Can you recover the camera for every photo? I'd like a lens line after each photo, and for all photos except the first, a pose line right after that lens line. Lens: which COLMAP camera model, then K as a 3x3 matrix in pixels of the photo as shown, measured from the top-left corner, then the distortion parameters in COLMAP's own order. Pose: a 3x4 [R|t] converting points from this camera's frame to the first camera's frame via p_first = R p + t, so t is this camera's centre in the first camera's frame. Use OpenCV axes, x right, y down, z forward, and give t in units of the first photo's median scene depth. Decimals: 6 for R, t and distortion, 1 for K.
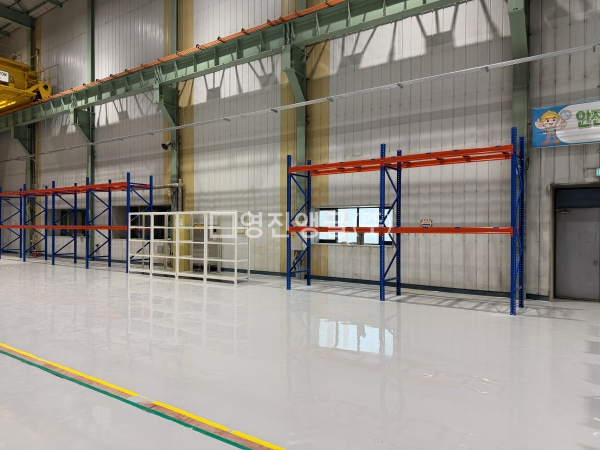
lens RADIAL K [[416.2, 0, 297.2], [0, 416.2, 230.1], [0, 0, 1]] dist [0.003694, -0.003510]
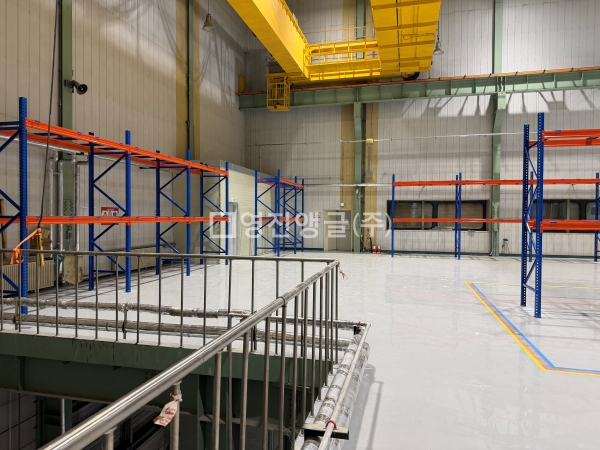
lens RADIAL K [[416.2, 0, 297.2], [0, 416.2, 230.1], [0, 0, 1]] dist [0.003694, -0.003510]
pose [[0.938593, 0.008903, 0.344911, -1.343326], [-0.006428, 0.999945, -0.008321, 0.024423], [-0.344966, 0.005593, 0.938598, 0.312870]]
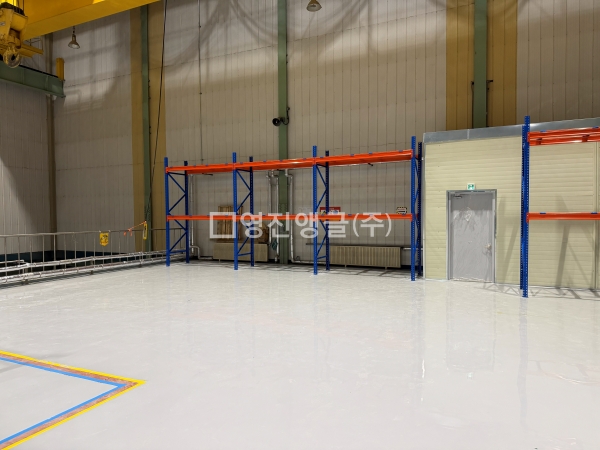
lens RADIAL K [[416.2, 0, 297.2], [0, 416.2, 230.1], [0, 0, 1]] dist [0.003694, -0.003510]
pose [[0.172993, 0.046117, -0.983843, -0.674646], [-0.028765, 0.998714, 0.041756, -0.003118], [0.984503, 0.021077, 0.174097, 0.839375]]
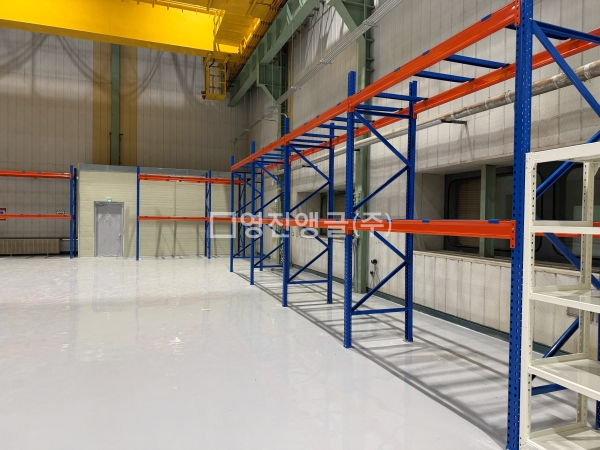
lens RADIAL K [[416.2, 0, 297.2], [0, 416.2, 230.1], [0, 0, 1]] dist [0.003694, -0.003510]
pose [[0.827037, 0.038911, -0.560800, -0.319107], [-0.042295, 0.999081, 0.006946, -0.000888], [0.560555, 0.017974, 0.827922, 0.633690]]
